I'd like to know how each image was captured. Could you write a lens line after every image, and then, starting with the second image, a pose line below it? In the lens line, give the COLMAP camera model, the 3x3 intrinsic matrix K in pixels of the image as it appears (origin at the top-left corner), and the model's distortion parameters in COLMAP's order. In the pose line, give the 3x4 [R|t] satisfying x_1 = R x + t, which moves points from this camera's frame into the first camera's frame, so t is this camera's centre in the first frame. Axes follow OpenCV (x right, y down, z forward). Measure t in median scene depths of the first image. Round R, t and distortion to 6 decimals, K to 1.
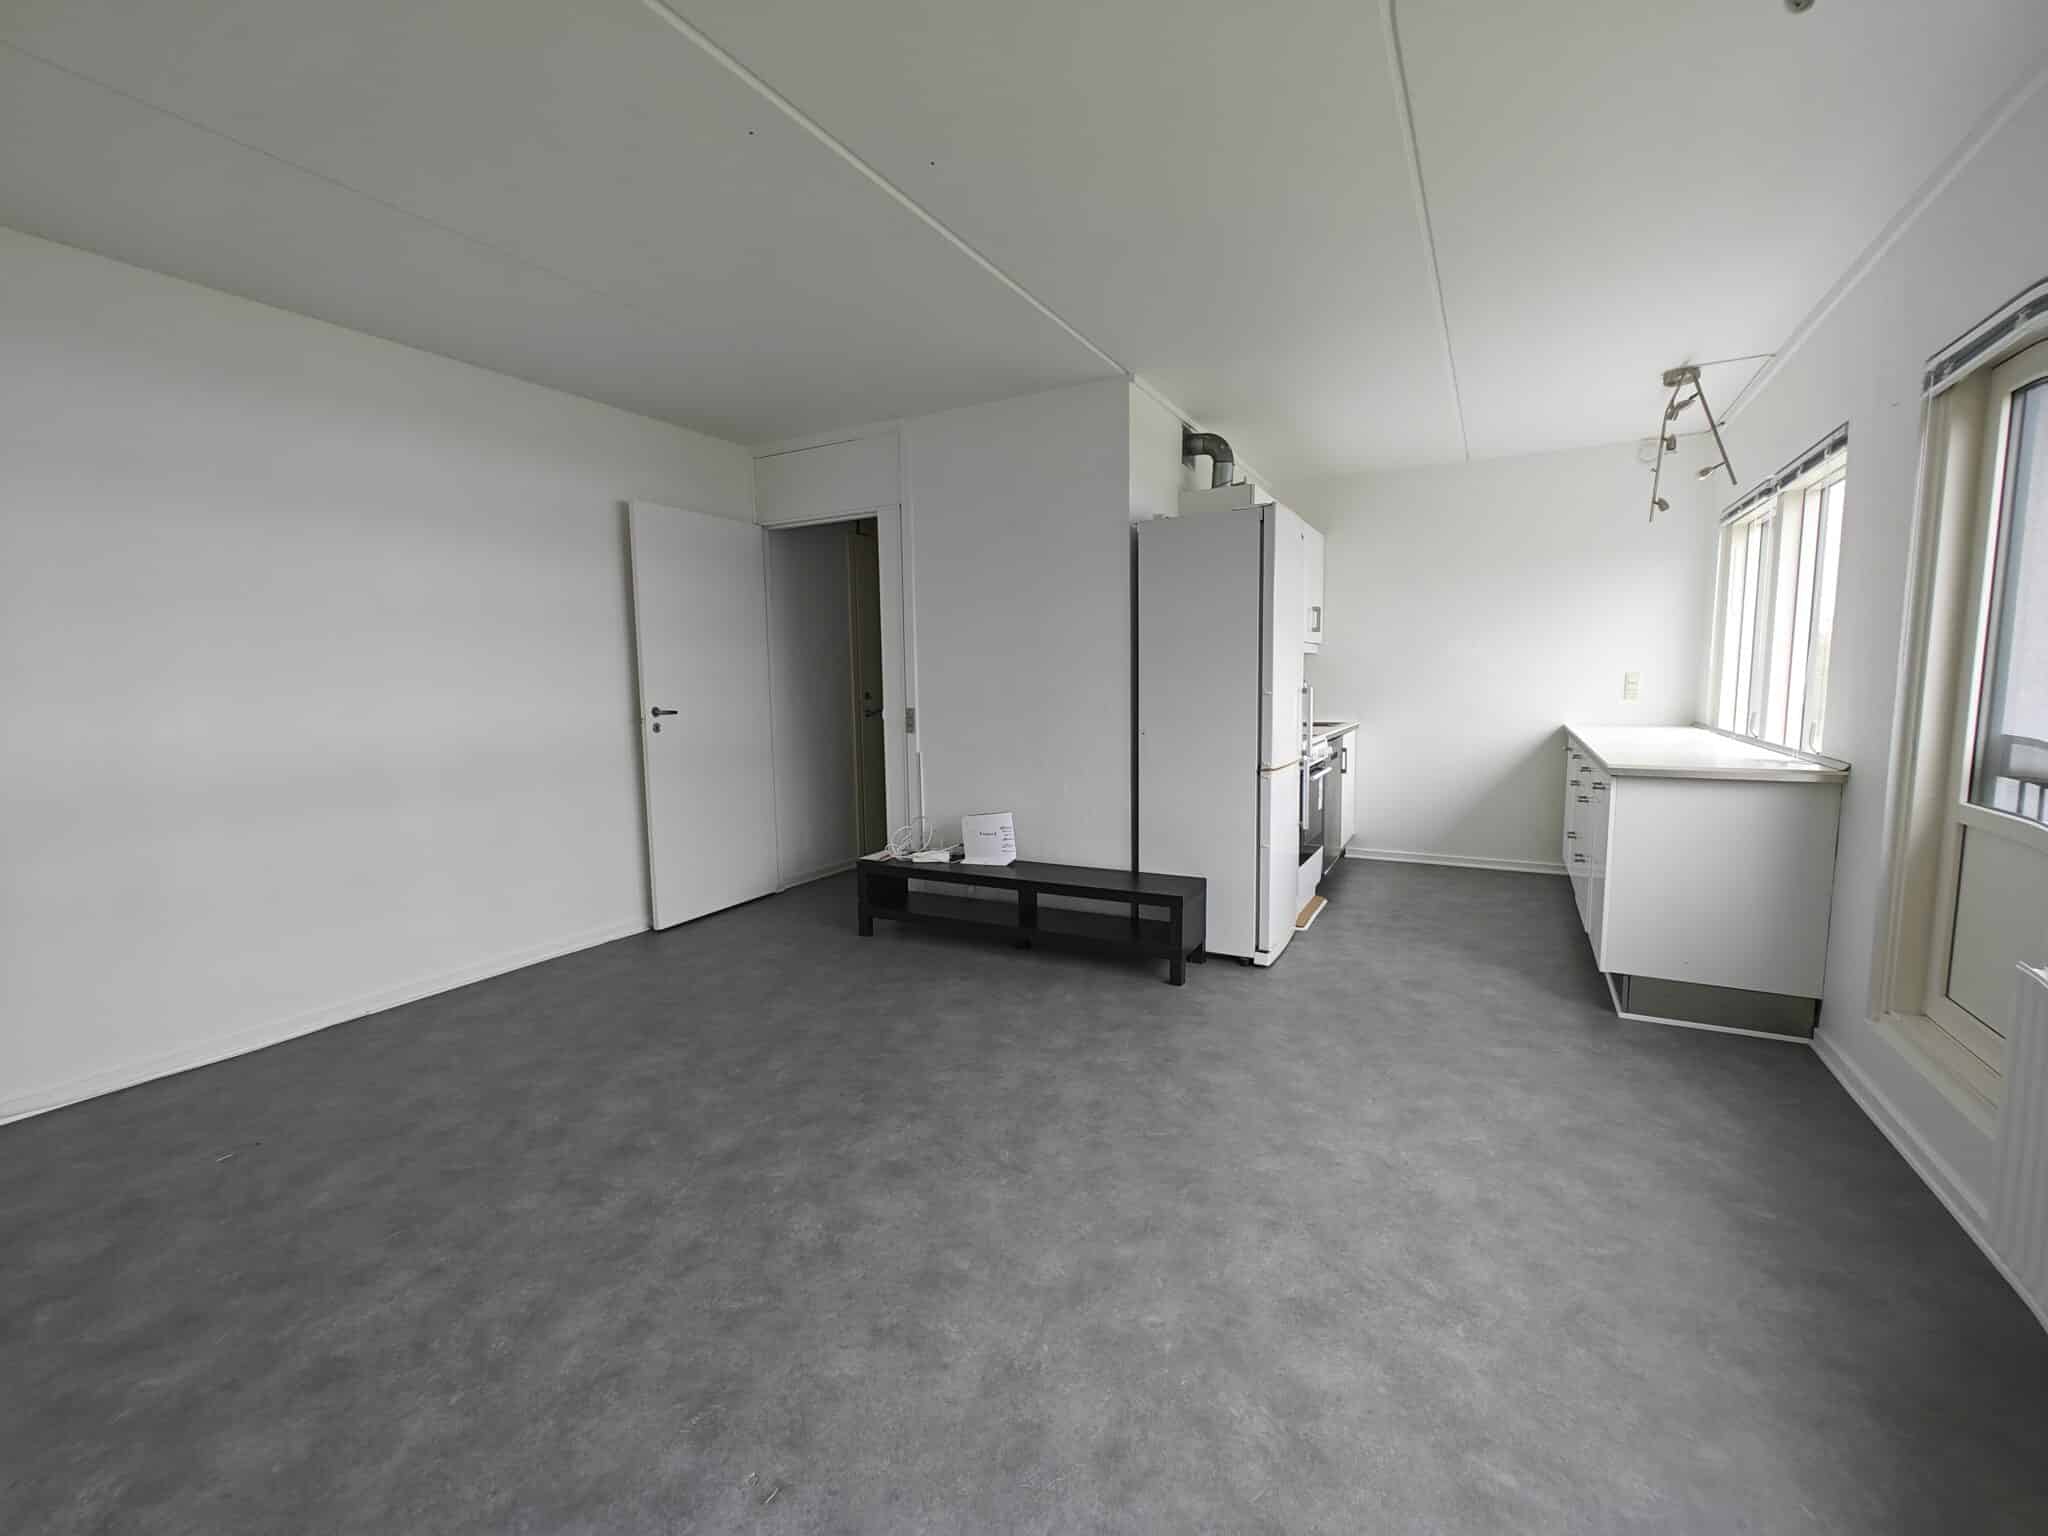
lens RADIAL K [[831.9, 0, 1024.0], [0, 831.9, 768.0], [0, 0, 1]] dist [-0.019137, 0.000057]
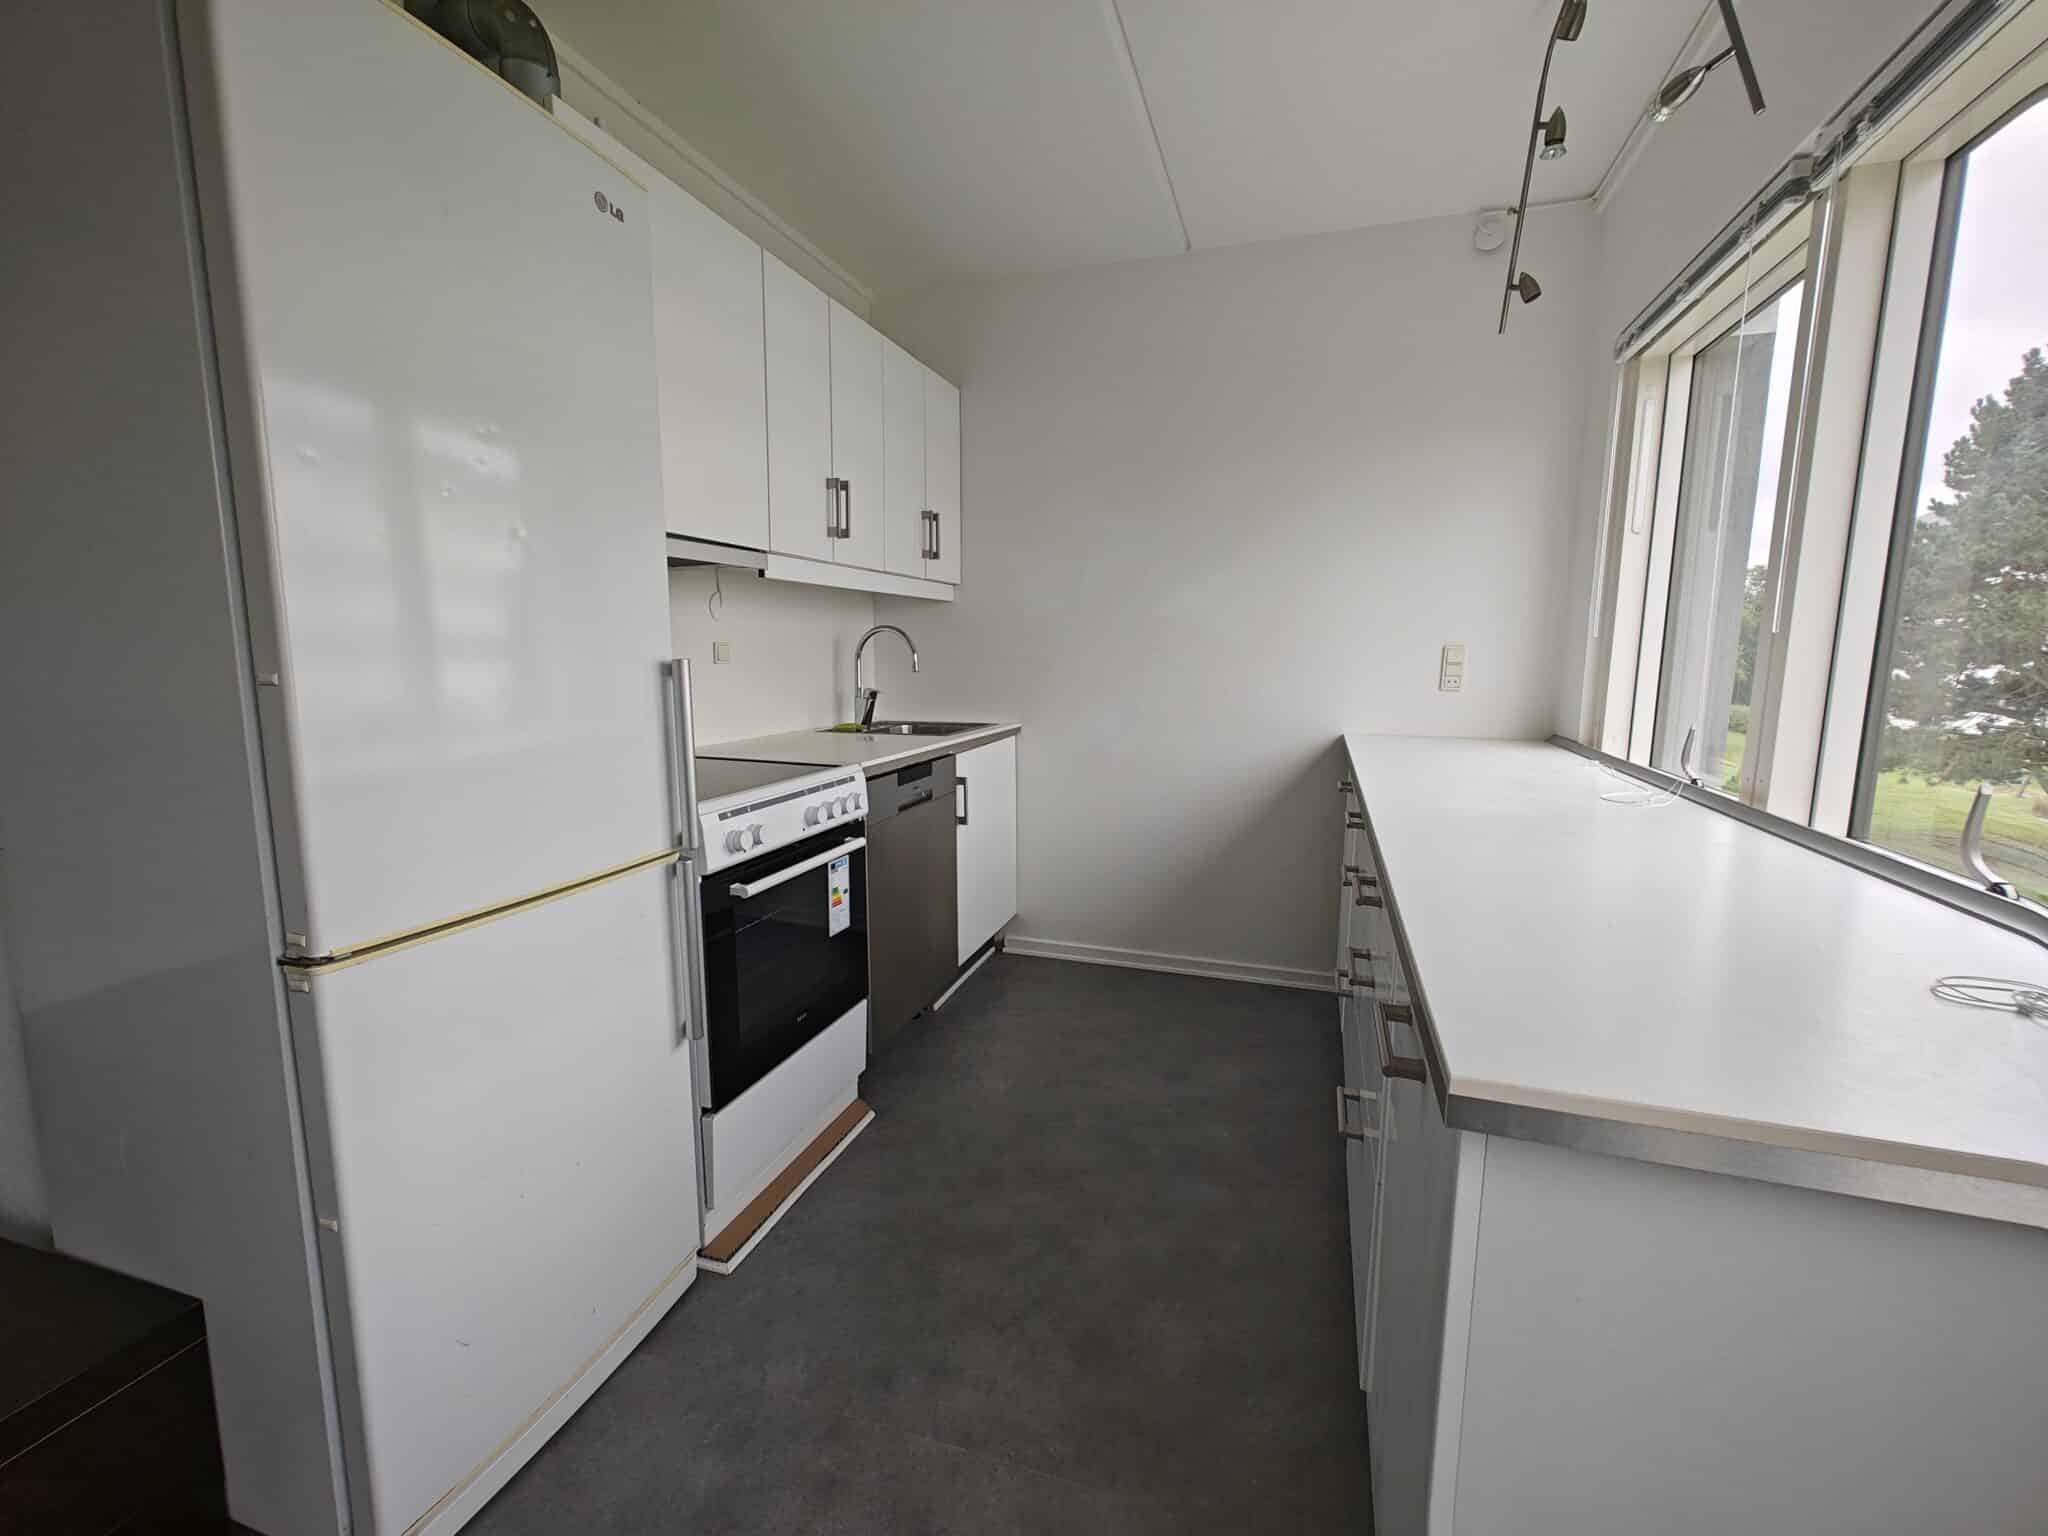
lens RADIAL K [[842.4, 0, 1024.0], [0, 842.4, 768.0], [0, 0, 1]] dist [-0.032665, 0.000213]
pose [[0.980704, -0.004675, 0.195442, 0.391770], [-0.002225, 0.999382, 0.035072, -0.059228], [-0.195485, -0.034830, 0.980088, 0.572127]]
